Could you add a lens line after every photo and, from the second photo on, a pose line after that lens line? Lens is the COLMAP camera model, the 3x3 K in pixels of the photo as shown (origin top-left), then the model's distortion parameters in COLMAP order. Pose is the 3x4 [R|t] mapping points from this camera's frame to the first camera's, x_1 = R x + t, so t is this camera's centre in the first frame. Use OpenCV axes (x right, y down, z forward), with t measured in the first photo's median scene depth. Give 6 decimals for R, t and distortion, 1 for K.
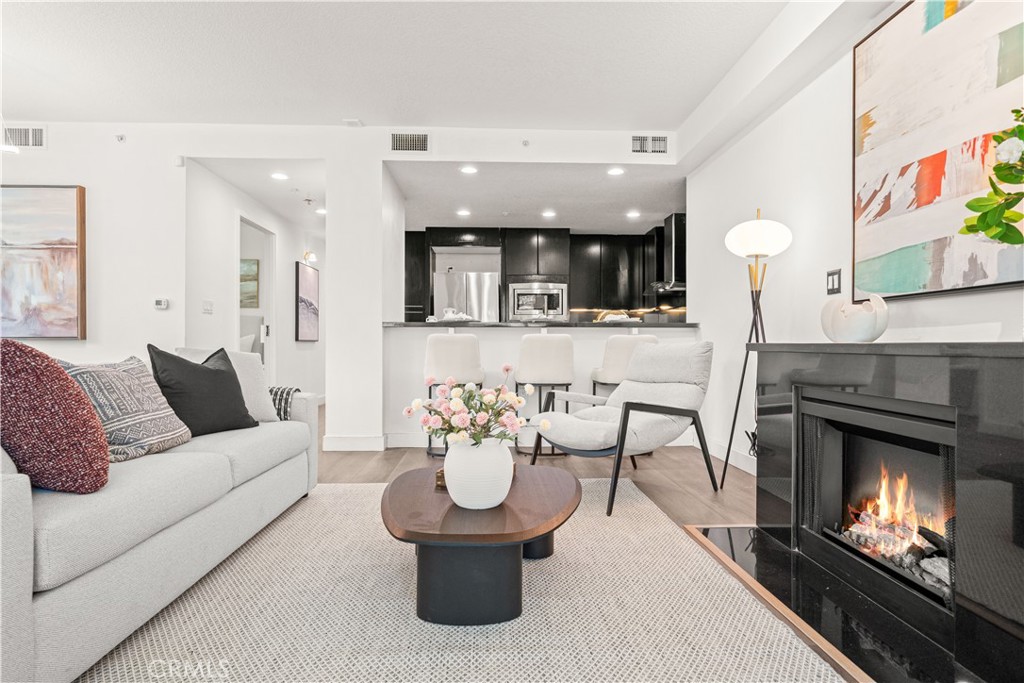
lens RADIAL K [[543.1, 0, 512.3], [0, 543.1, 346.1], [0, 0, 1]] dist [0.001978, 0.000716]
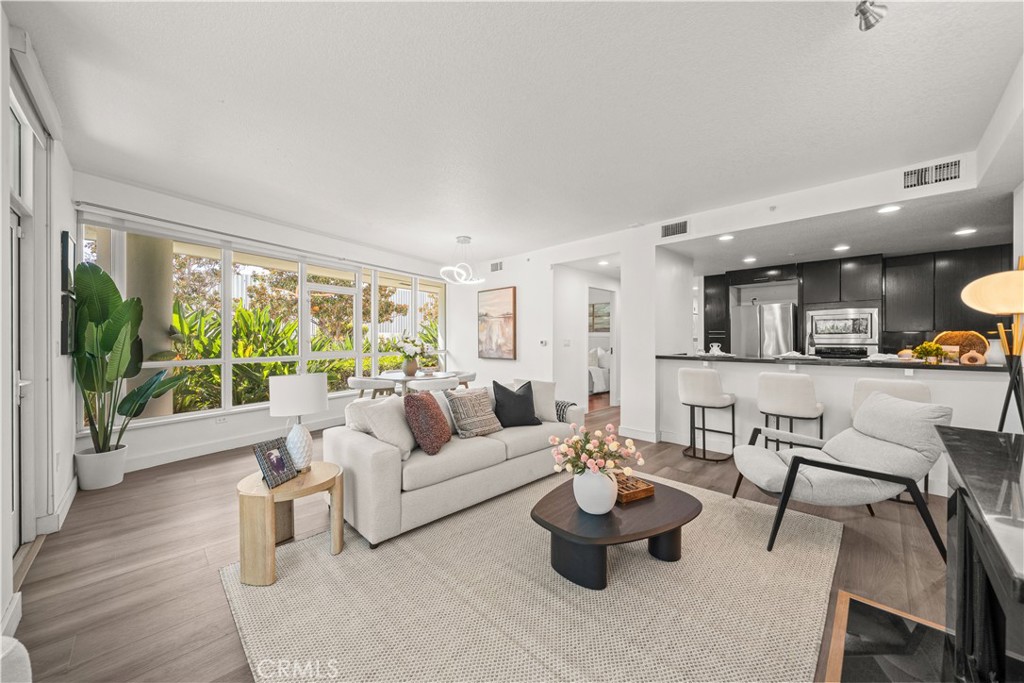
lens RADIAL K [[371.9, 0, 512.0], [0, 371.9, 341.5], [0, 0, 1]] dist [-0.005499, -0.000127]
pose [[0.673283, 0.005357, -0.739366, 0.264001], [-0.002161, 0.999984, 0.005278, -0.094399], [0.739382, -0.001956, 0.673283, 0.038994]]
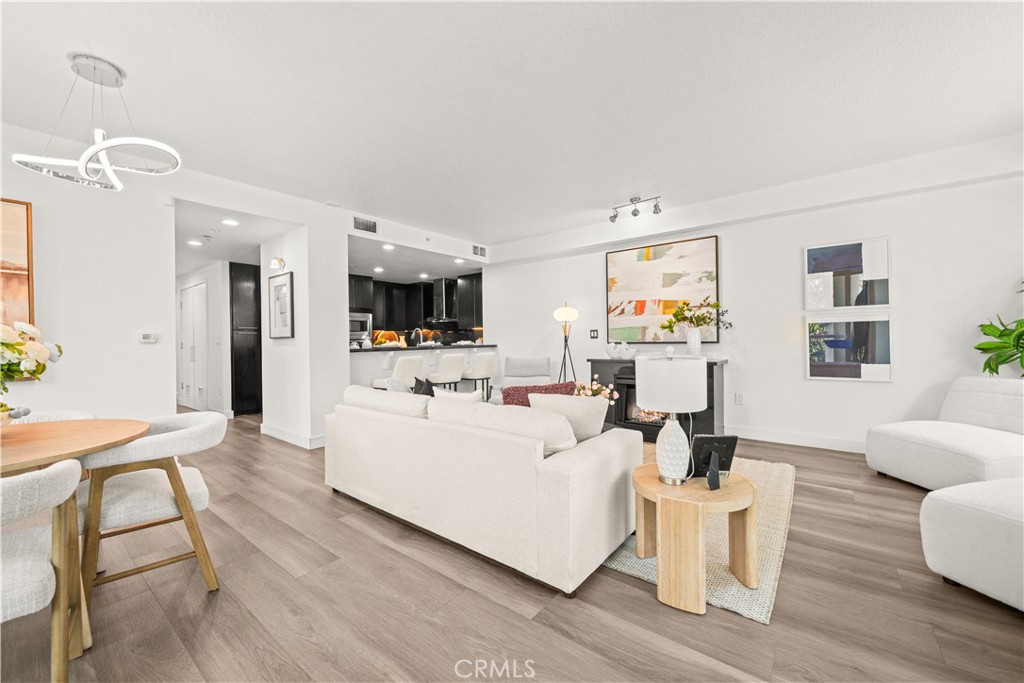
lens RADIAL K [[400.1, 0, 512.0], [0, 400.1, 341.5], [0, 0, 1]] dist [-0.000220, -0.000012]
pose [[0.656737, -0.013679, 0.753996, -0.807935], [0.017850, 0.999837, 0.002592, -0.064275], [-0.753908, 0.011756, 0.656874, 0.003307]]
